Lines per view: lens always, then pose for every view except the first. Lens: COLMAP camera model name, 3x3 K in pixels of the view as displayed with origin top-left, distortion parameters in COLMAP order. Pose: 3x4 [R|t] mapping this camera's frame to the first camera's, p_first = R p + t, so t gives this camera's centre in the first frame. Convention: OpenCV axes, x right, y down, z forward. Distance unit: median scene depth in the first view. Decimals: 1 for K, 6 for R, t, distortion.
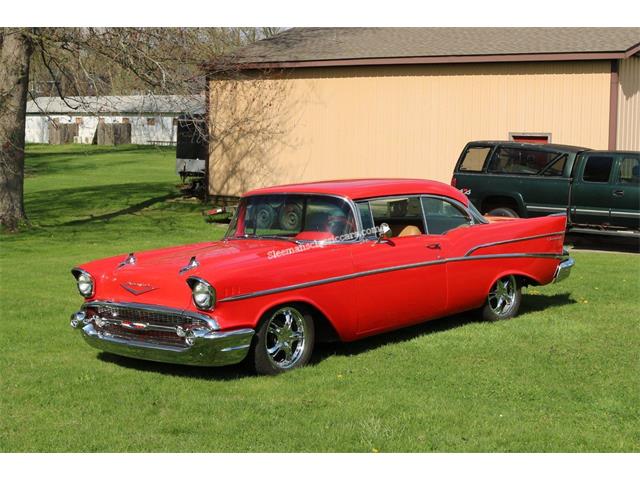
lens RADIAL K [[1394.0, 0, 320.0], [0, 1394.0, 240.0], [0, 0, 1]] dist [-0.201152, -0.022510]
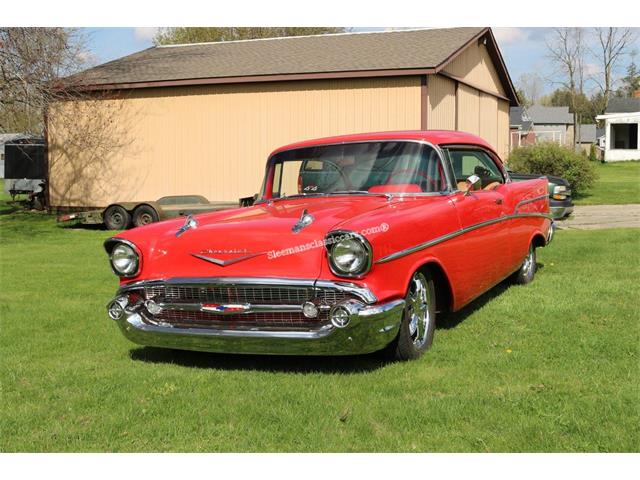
lens RADIAL K [[892.0, 0, 320.0], [0, 892.0, 240.0], [0, 0, 1]] dist [-0.149752, 0.010550]
pose [[0.936944, -0.041639, 0.346991, -0.216223], [0.051217, 0.998517, -0.018473, 0.032587], [-0.345707, 0.035080, 0.937686, 0.478001]]
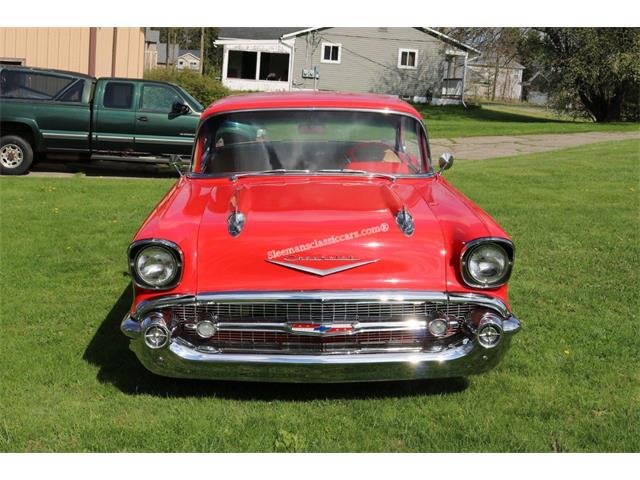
lens RADIAL K [[959.2, 0, 320.0], [0, 959.2, 240.0], [0, 0, 1]] dist [-0.006954, 0.030198]
pose [[0.610976, -0.091976, 0.786288, -0.395530], [0.028245, 0.995128, 0.094457, -0.012440], [-0.791145, -0.035503, 0.610597, 0.660388]]
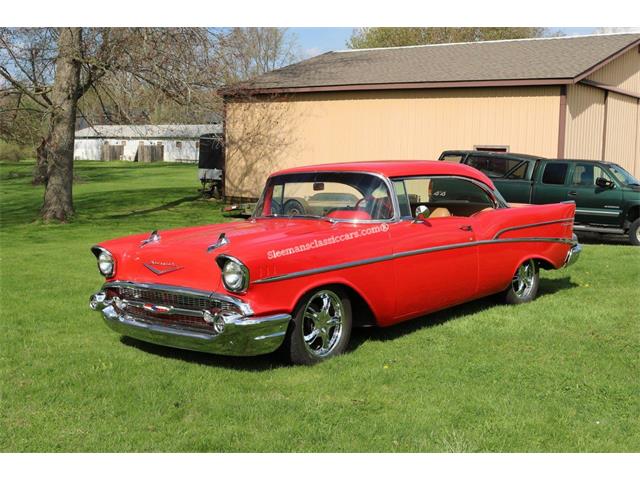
lens RADIAL K [[892.0, 0, 320.0], [0, 892.0, 240.0], [0, 0, 1]] dist [-0.149752, 0.010550]
pose [[0.999285, 0.009790, 0.036513, -0.042281], [-0.009680, 0.999948, -0.003185, 0.015149], [-0.036542, 0.002829, 0.999328, 0.361566]]
